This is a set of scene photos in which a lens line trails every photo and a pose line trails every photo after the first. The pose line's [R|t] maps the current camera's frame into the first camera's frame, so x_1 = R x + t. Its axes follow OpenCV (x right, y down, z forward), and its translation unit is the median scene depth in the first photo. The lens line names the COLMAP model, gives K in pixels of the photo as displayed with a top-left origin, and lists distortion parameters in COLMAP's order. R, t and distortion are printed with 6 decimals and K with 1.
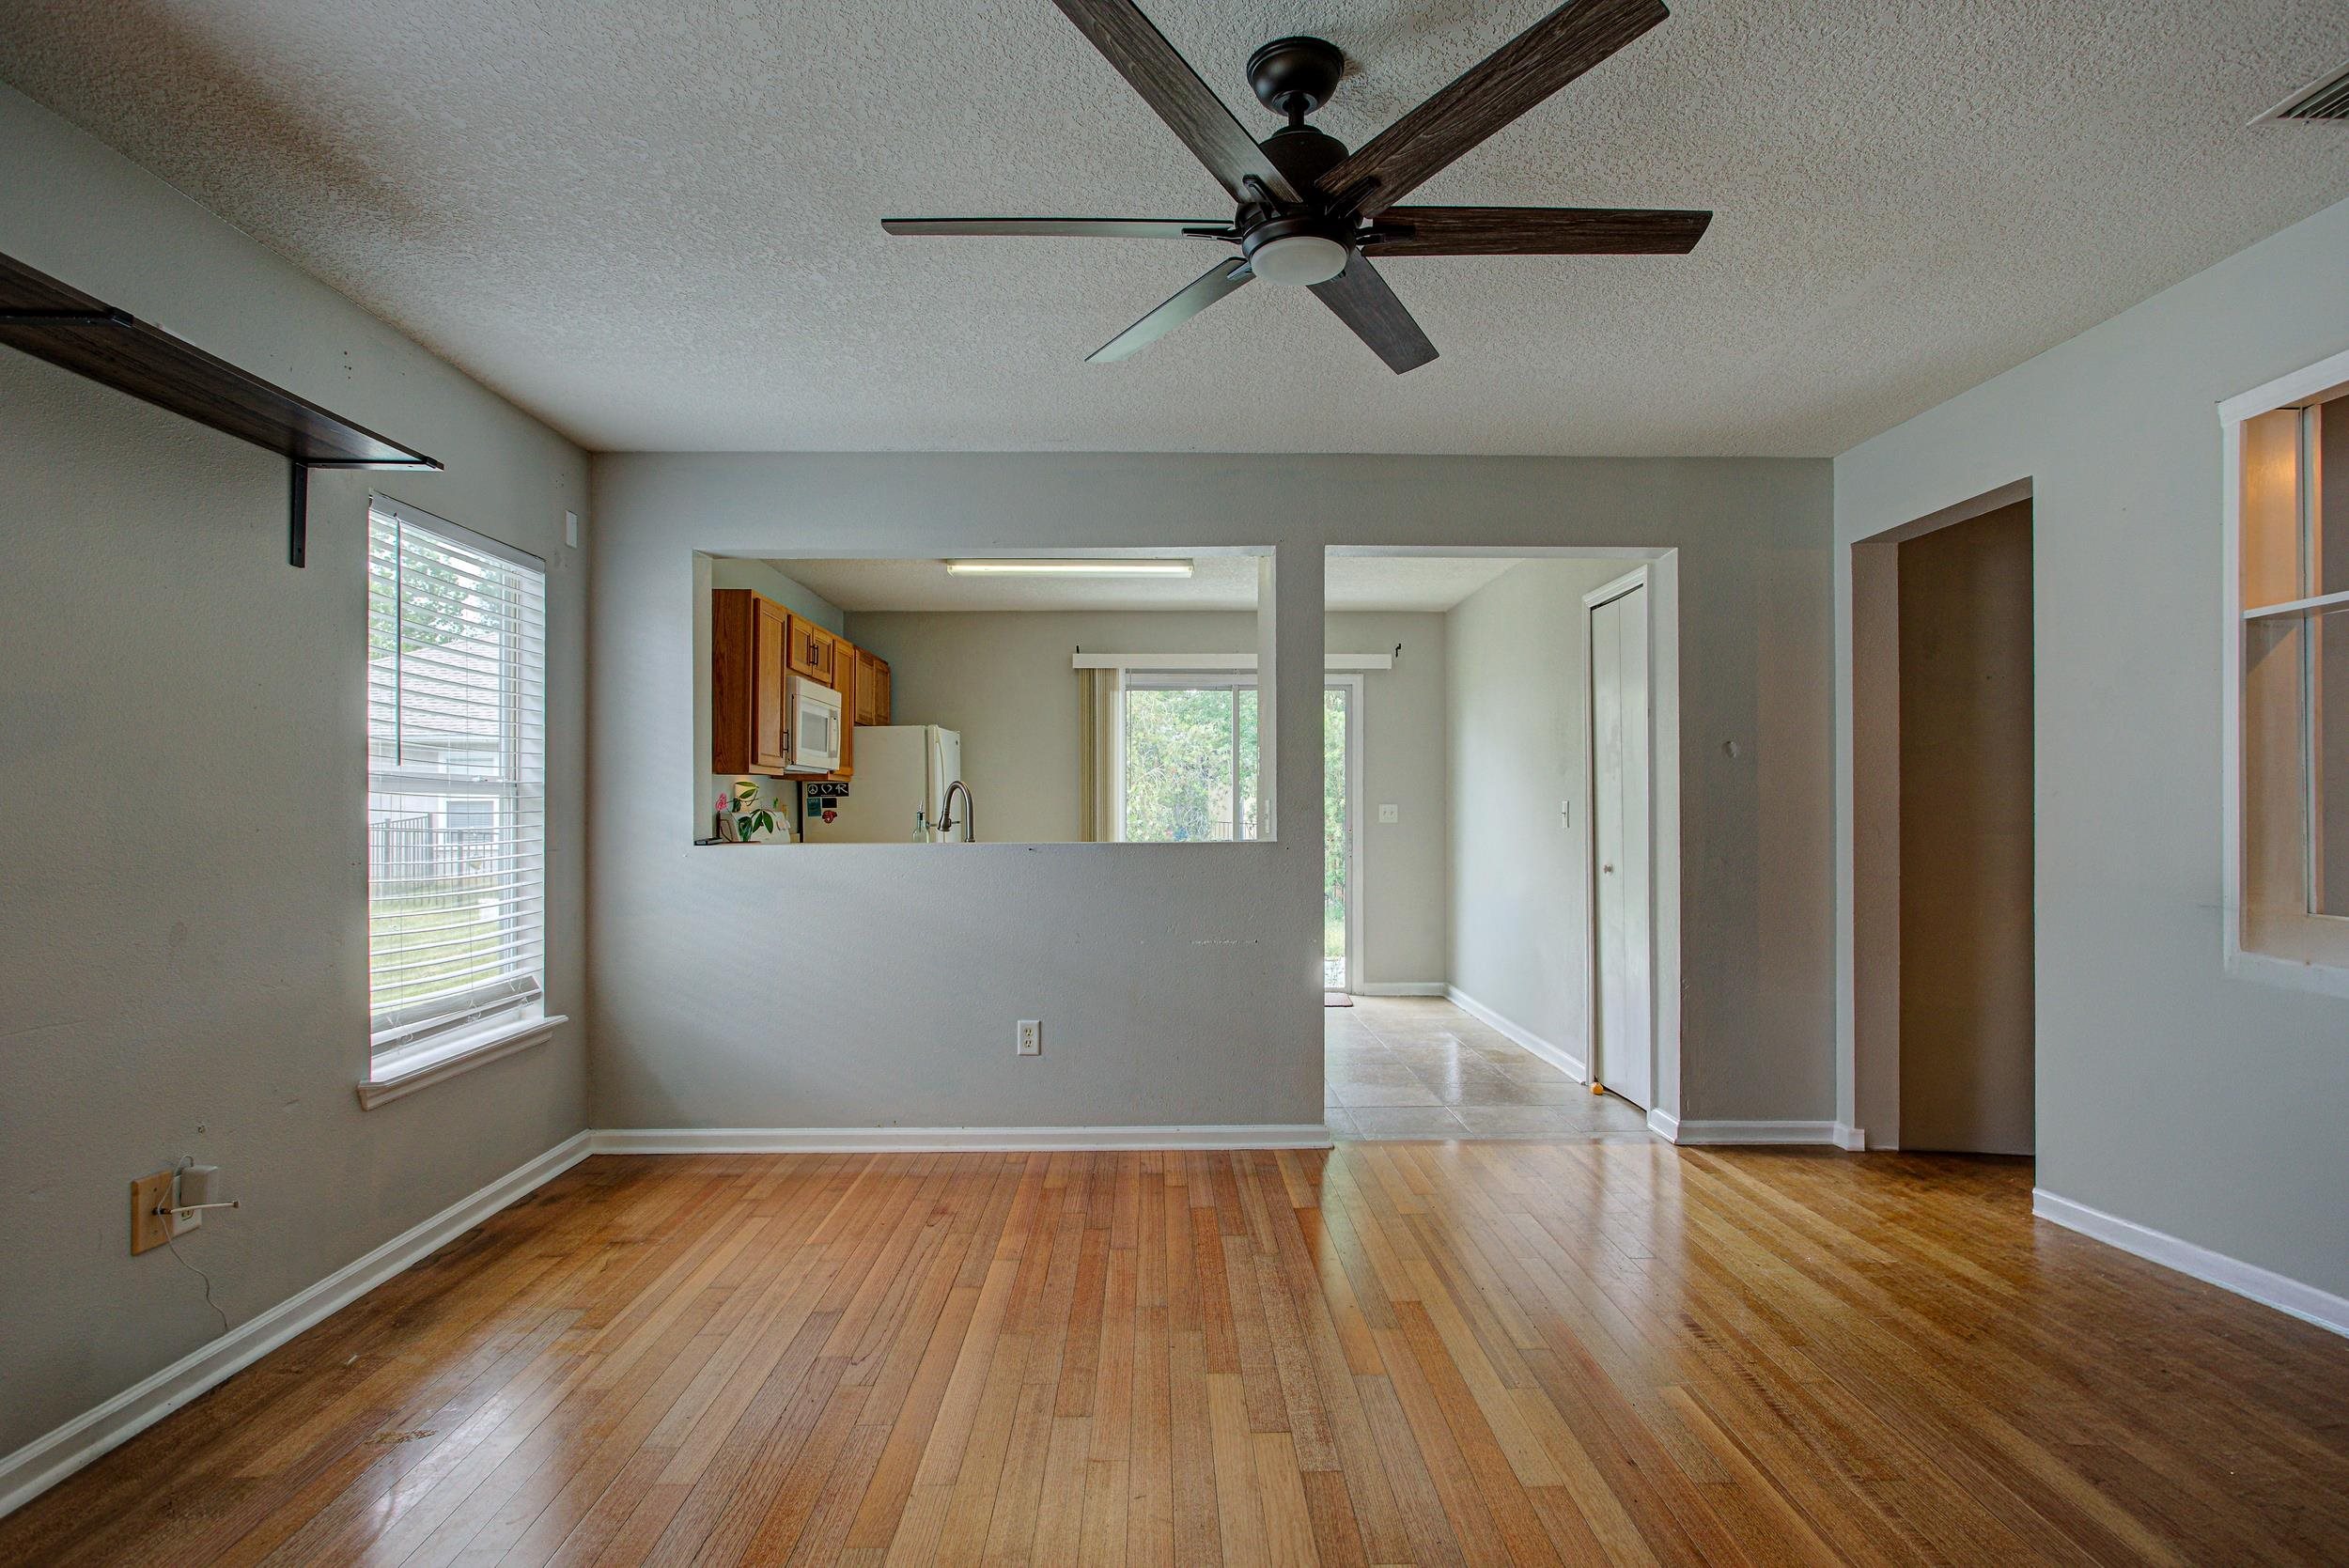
lens RADIAL K [[1219.6, 0, 1173.7], [0, 1219.6, 812.3], [0, 0, 1]] dist [-0.015579, 0.002211]
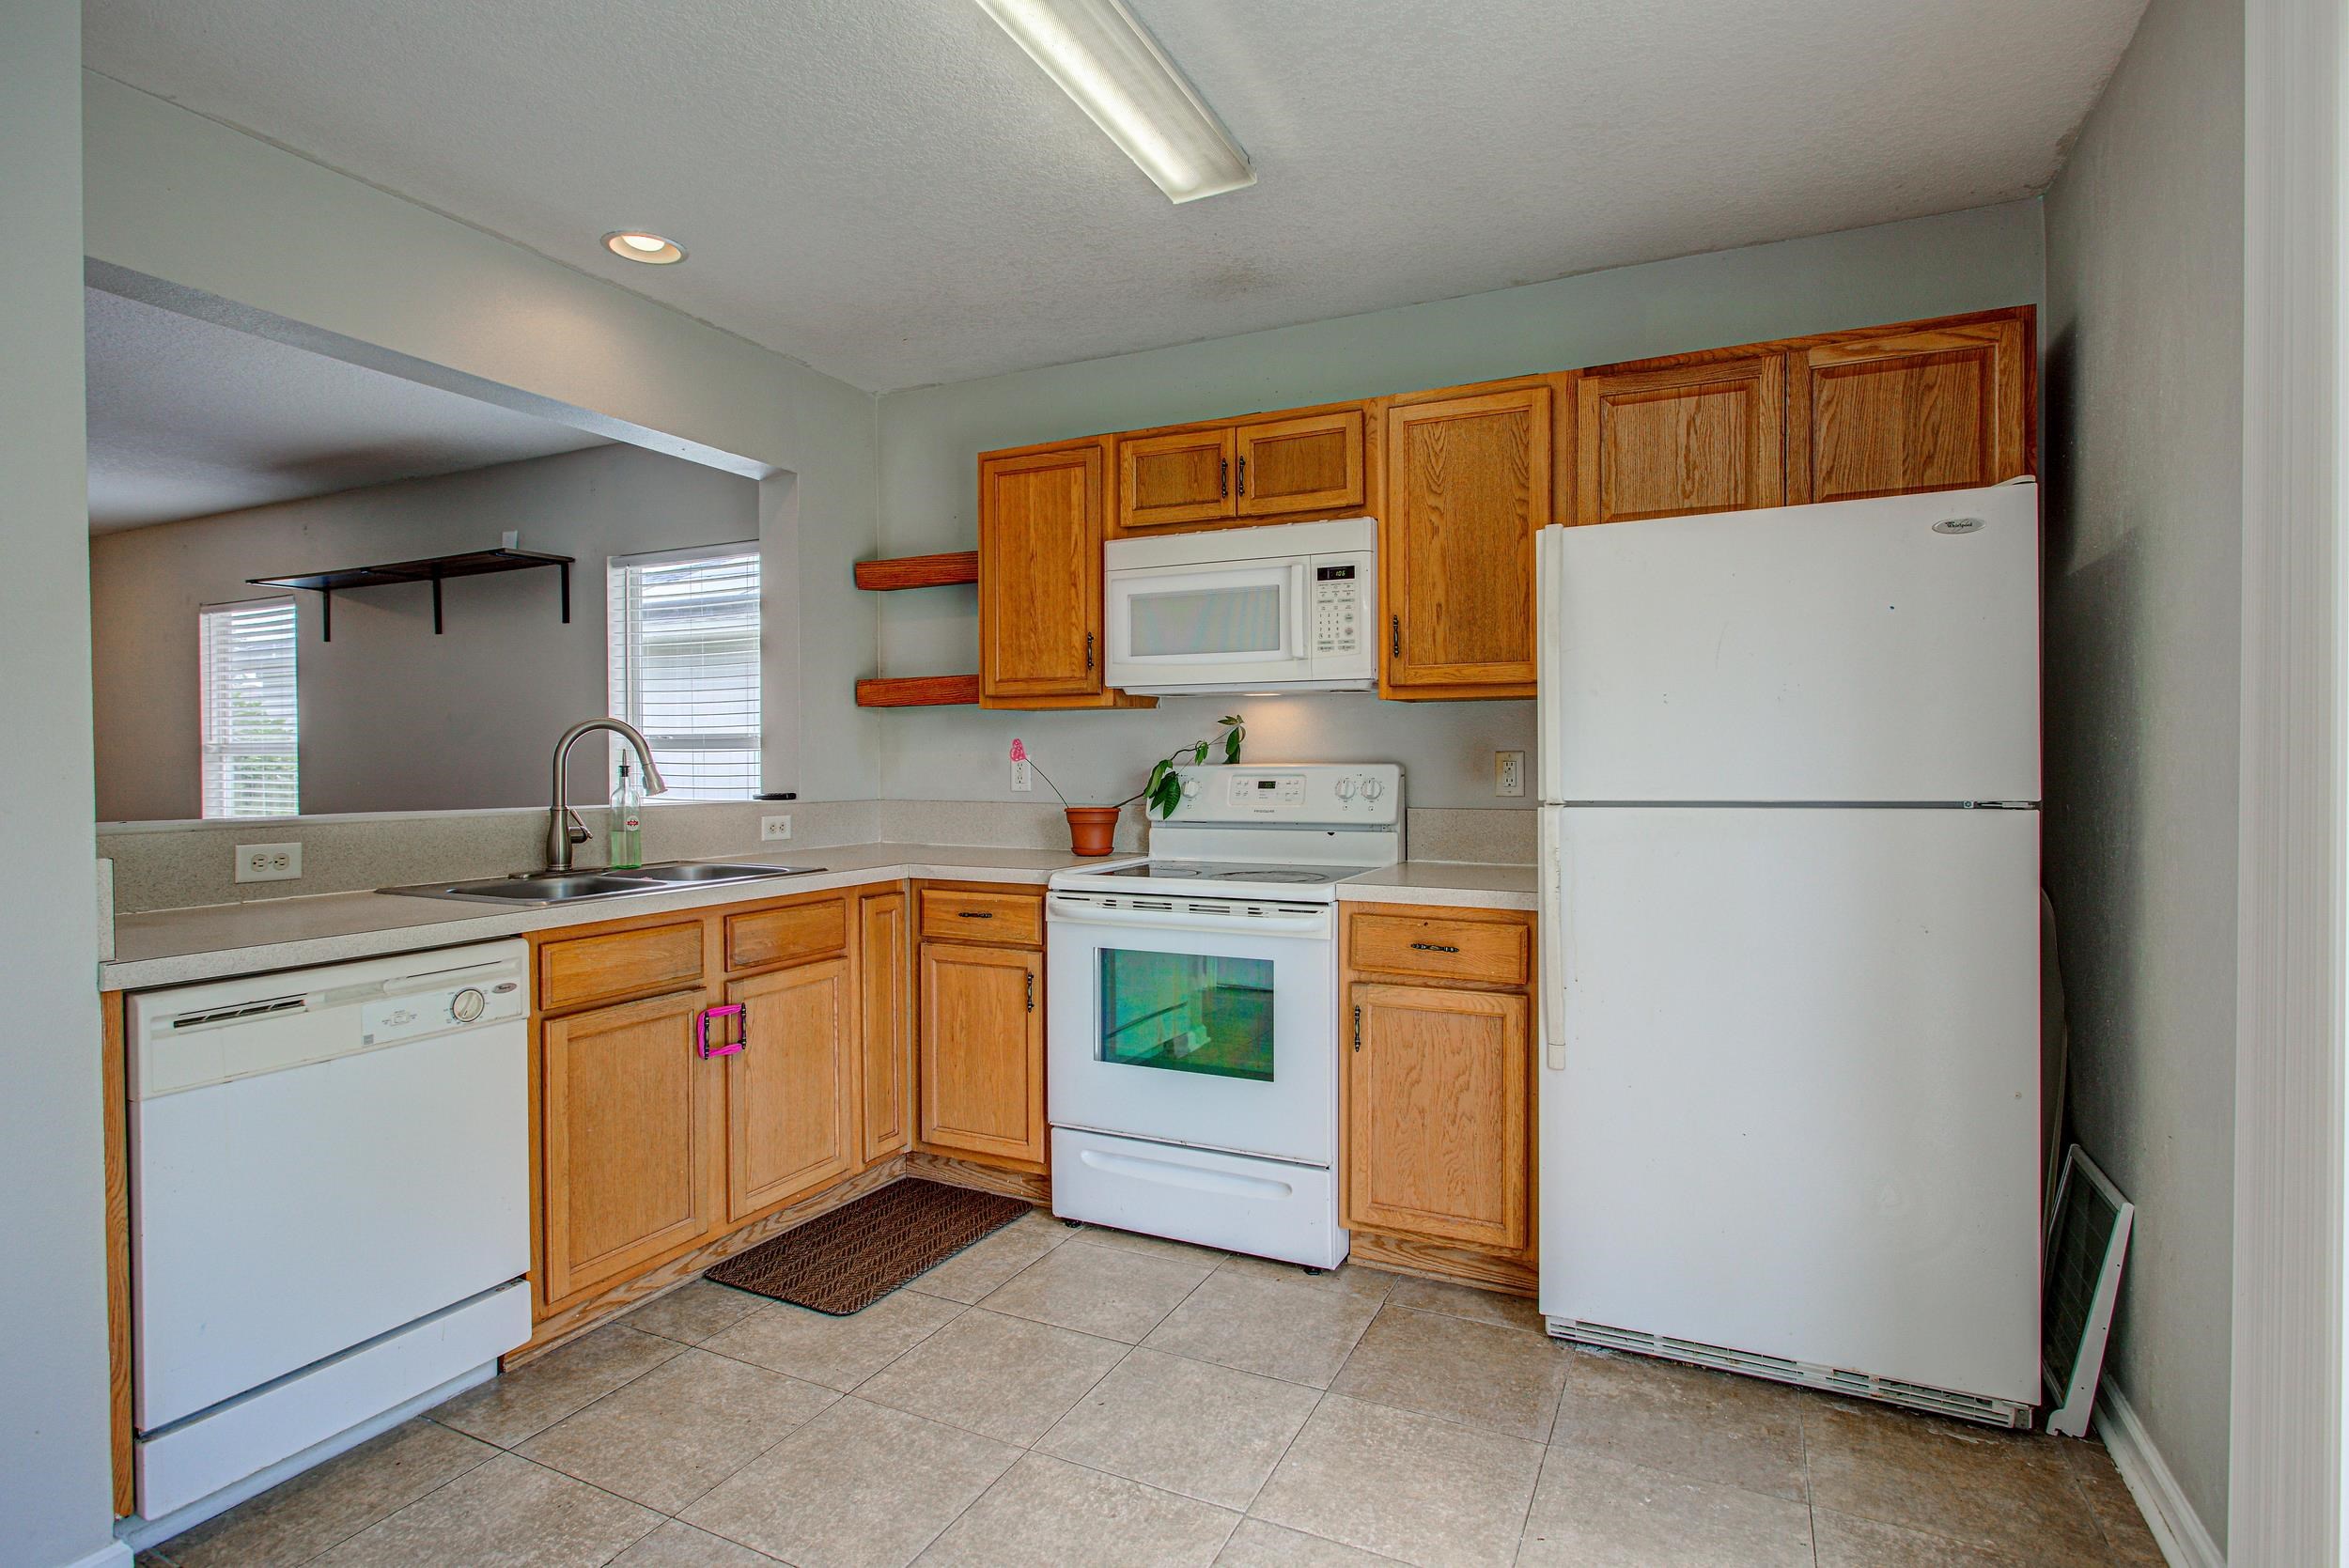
lens RADIAL K [[1181.9, 0, 1171.0], [0, 1181.9, 778.1], [0, 0, 1]] dist [-0.016716, 0.002000]
pose [[-0.451181, 0.015395, -0.892300, 0.268627], [-0.000211, 0.999849, 0.017357, -0.004968], [0.892433, 0.008019, -0.451110, 1.682531]]
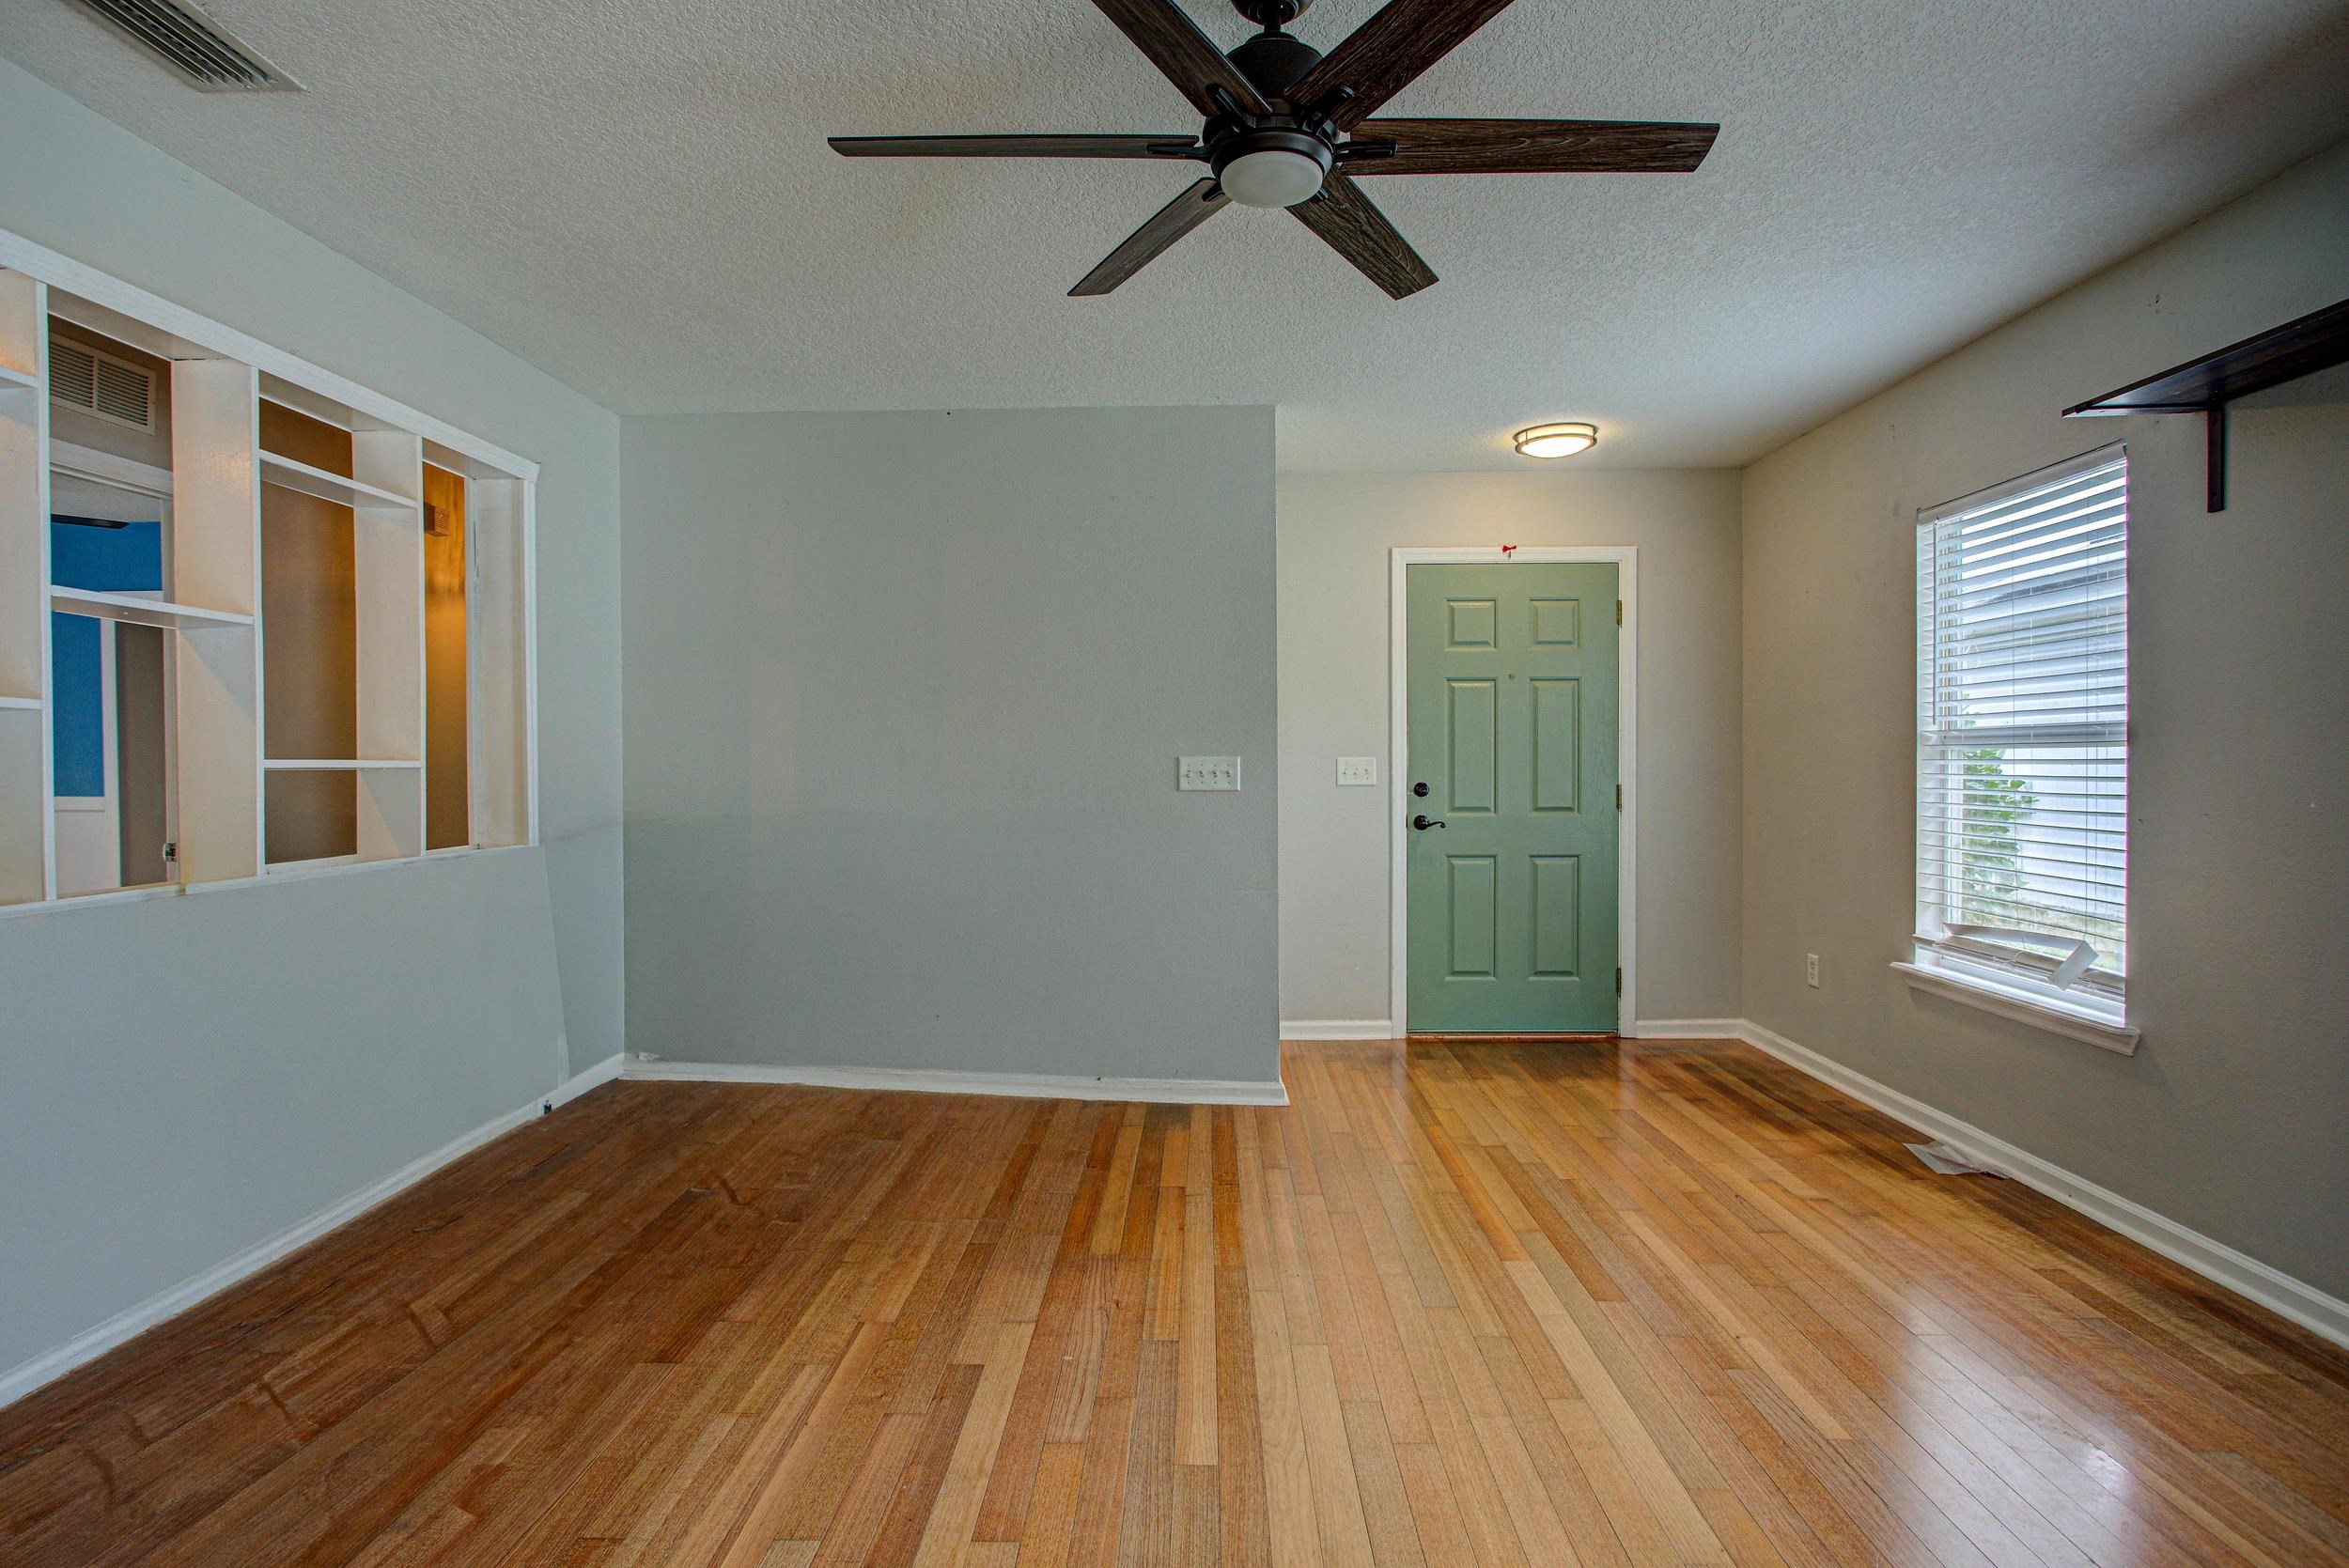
lens RADIAL K [[1181.9, 0, 1171.0], [0, 1181.9, 778.1], [0, 0, 1]] dist [-0.016716, 0.002000]
pose [[-0.999209, 0.006000, 0.039306, 0.070528], [0.006595, 0.999865, 0.015037, -0.002973], [-0.039210, 0.015284, -0.999114, 0.917407]]
